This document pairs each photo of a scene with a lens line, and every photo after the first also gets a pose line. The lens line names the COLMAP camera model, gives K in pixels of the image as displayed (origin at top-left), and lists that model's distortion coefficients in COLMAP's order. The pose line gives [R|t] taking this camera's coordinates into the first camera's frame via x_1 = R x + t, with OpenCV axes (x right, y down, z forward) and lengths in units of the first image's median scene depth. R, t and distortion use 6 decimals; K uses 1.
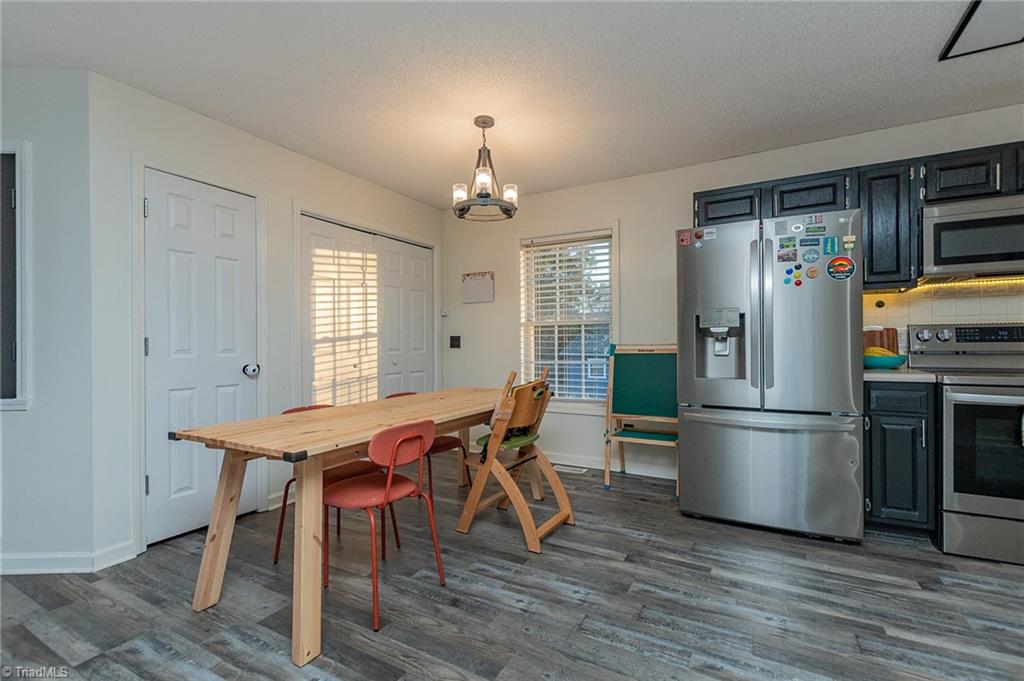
lens RADIAL K [[453.6, 0, 512.8], [0, 453.6, 341.8], [0, 0, 1]] dist [0.009744, -0.002833]
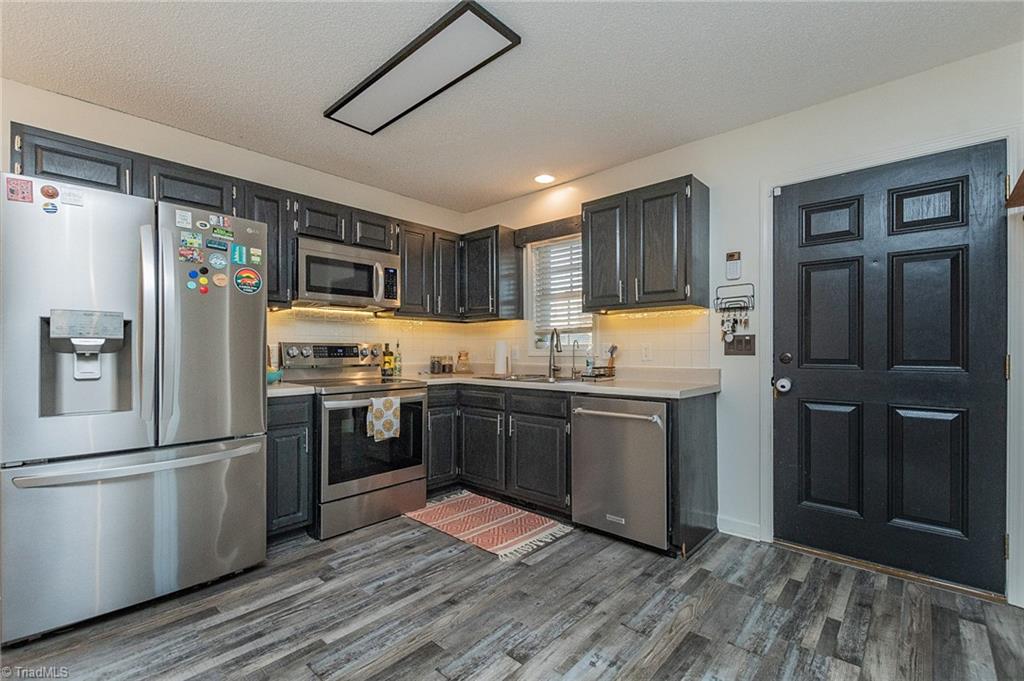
lens RADIAL K [[453.6, 0, 511.7], [0, 453.6, 348.9], [0, 0, 1]] dist [0.009744, -0.002833]
pose [[0.240939, 0.012159, 0.970464, -0.060921], [-0.002207, 0.999926, -0.011980, -0.010354], [-0.970538, 0.000744, 0.240948, 0.238596]]
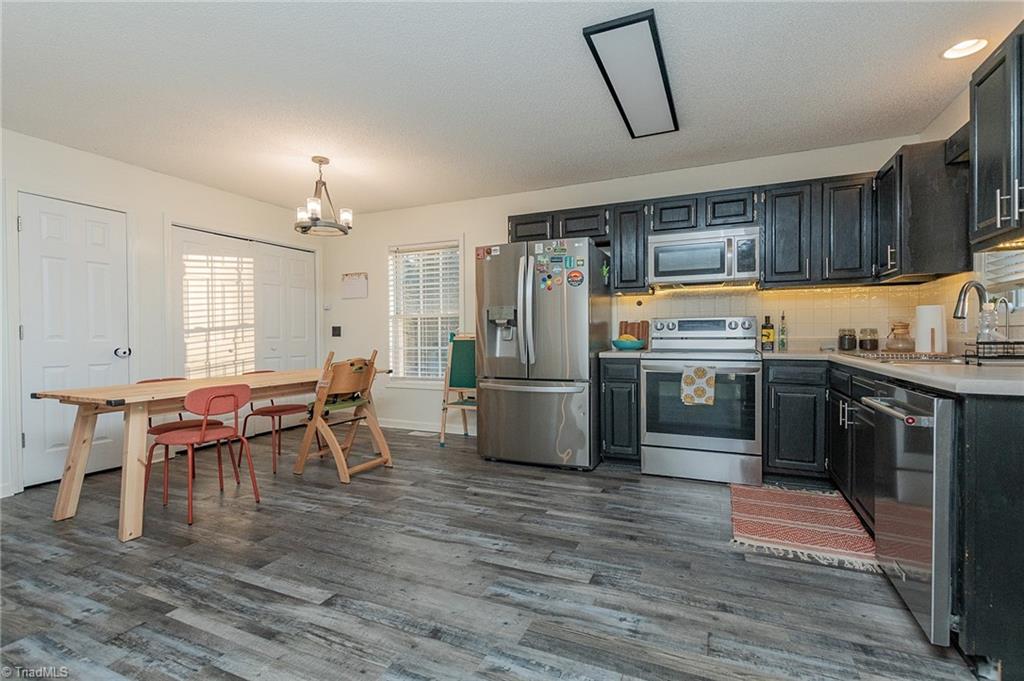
lens RADIAL K [[453.6, 0, 539.2], [0, 453.6, 339.8], [0, 0, 1]] dist [0.009744, -0.002833]
pose [[0.993017, -0.002678, 0.117943, 0.424065], [0.001392, 0.999939, 0.010986, 0.014342], [-0.117965, -0.010745, 0.992960, -0.386945]]
